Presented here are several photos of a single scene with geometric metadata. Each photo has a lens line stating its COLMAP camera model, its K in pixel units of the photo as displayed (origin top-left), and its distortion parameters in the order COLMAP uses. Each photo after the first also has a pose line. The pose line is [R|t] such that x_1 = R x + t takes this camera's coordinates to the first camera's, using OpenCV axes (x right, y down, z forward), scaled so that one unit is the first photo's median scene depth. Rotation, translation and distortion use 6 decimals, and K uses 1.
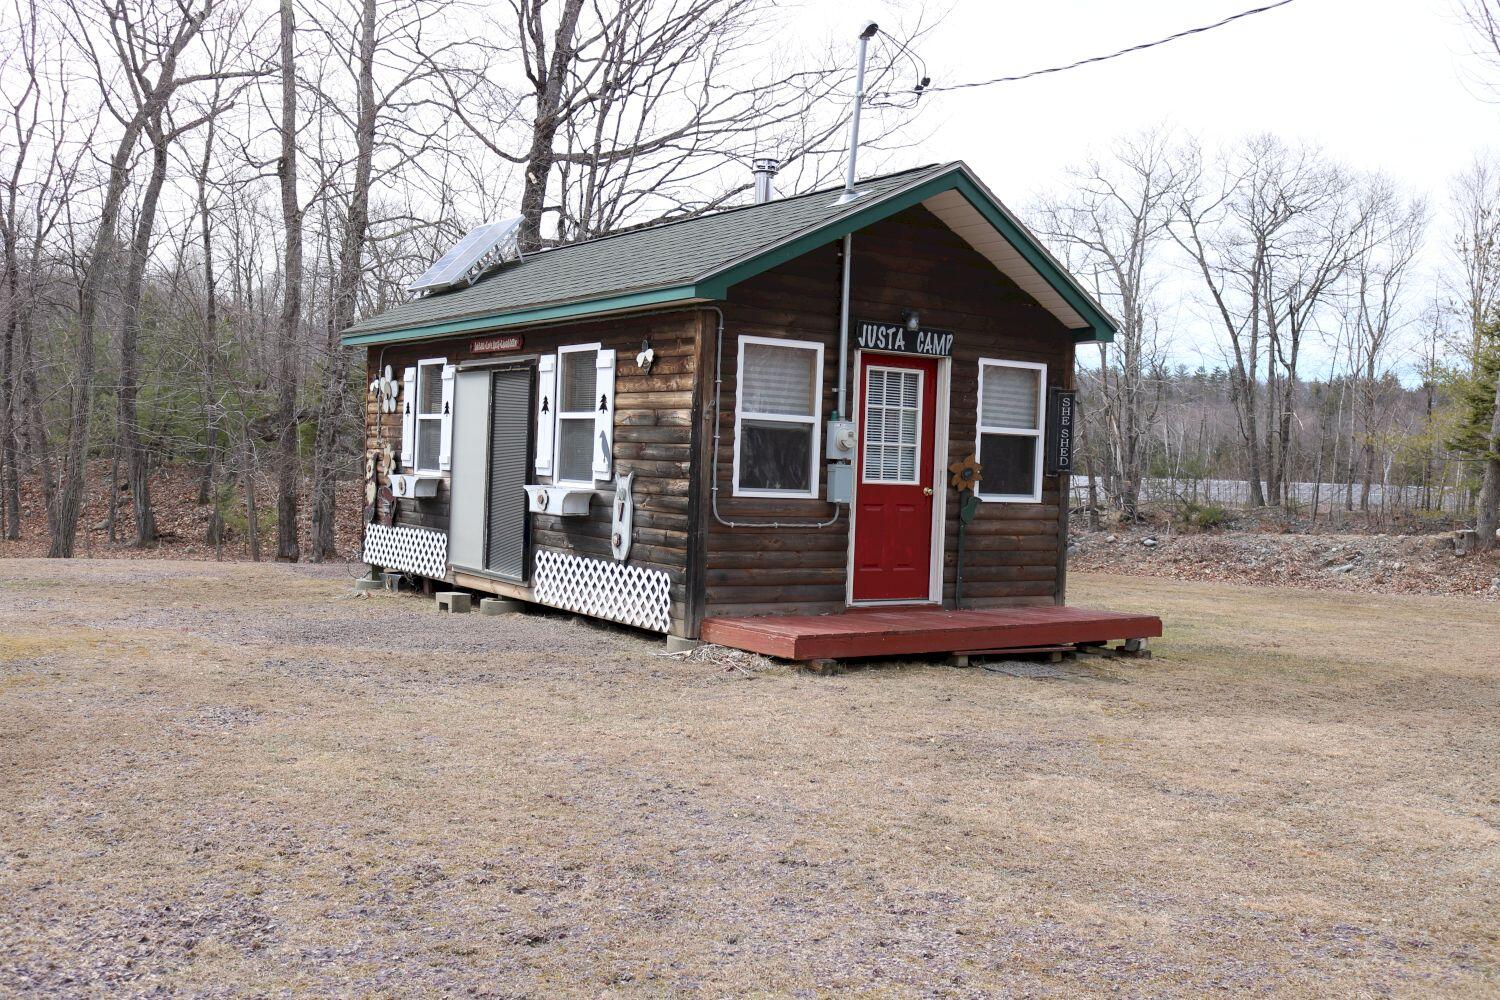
lens RADIAL K [[1496.4, 0, 750.0], [0, 1496.4, 500.0], [0, 0, 1]] dist [-0.087047, 0.016645]
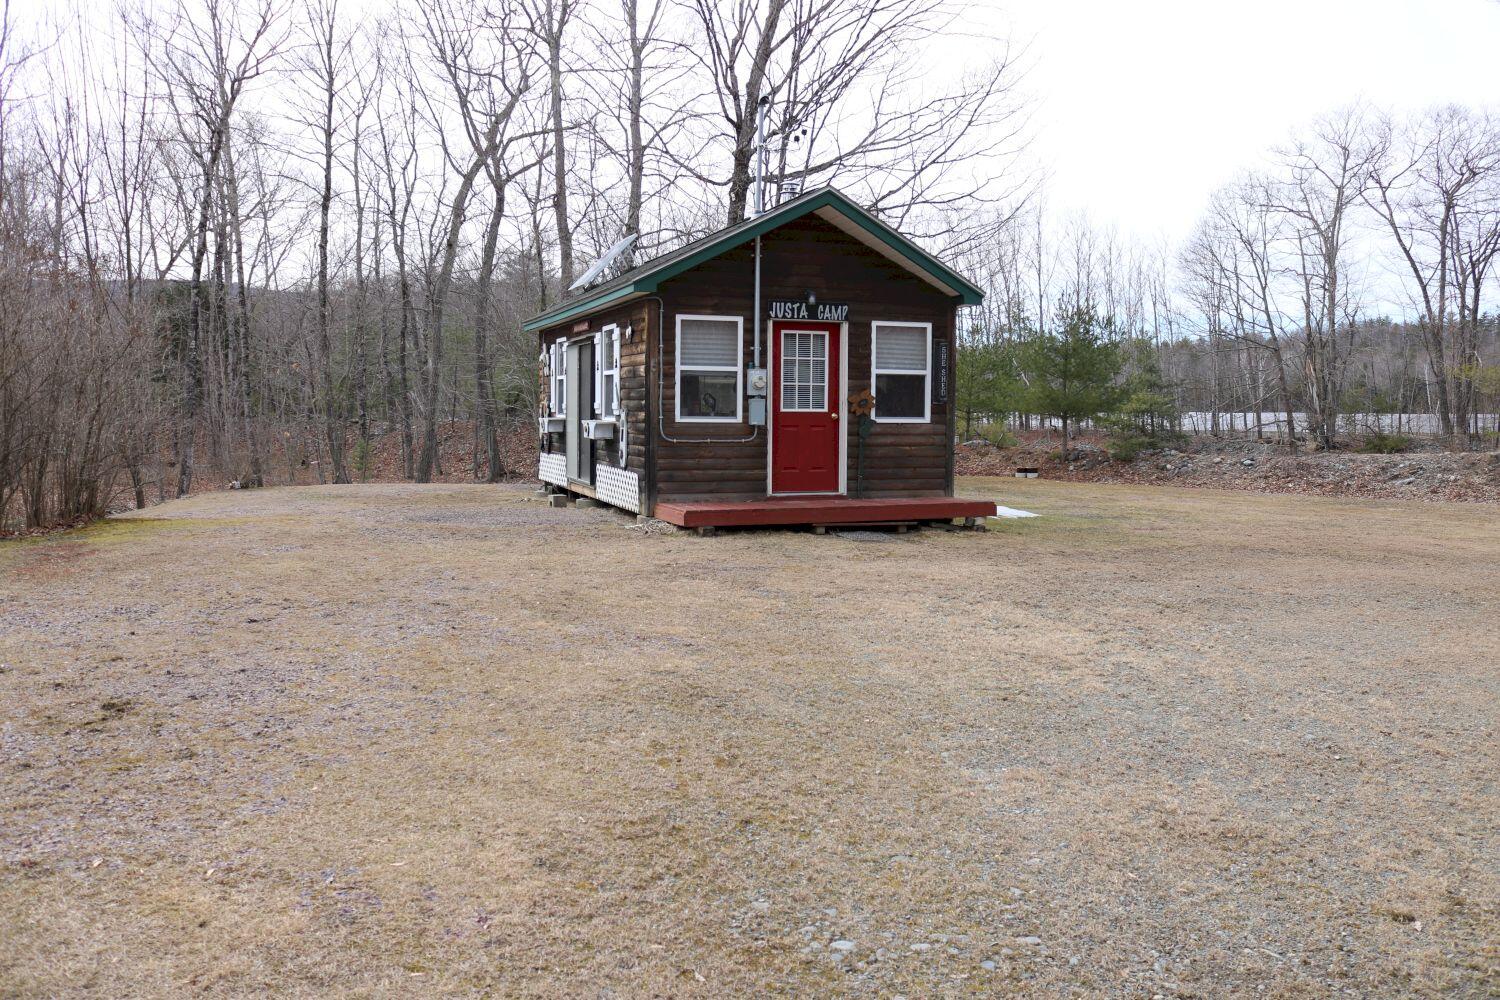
lens RADIAL K [[1237.0, 0, 750.0], [0, 1237.0, 500.0], [0, 0, 1]] dist [-0.152104, 0.133907]
pose [[0.967796, -0.011611, -0.251469, 0.326659], [0.022841, 0.998866, 0.041783, 0.022390], [0.250698, -0.046182, 0.966963, -0.162168]]
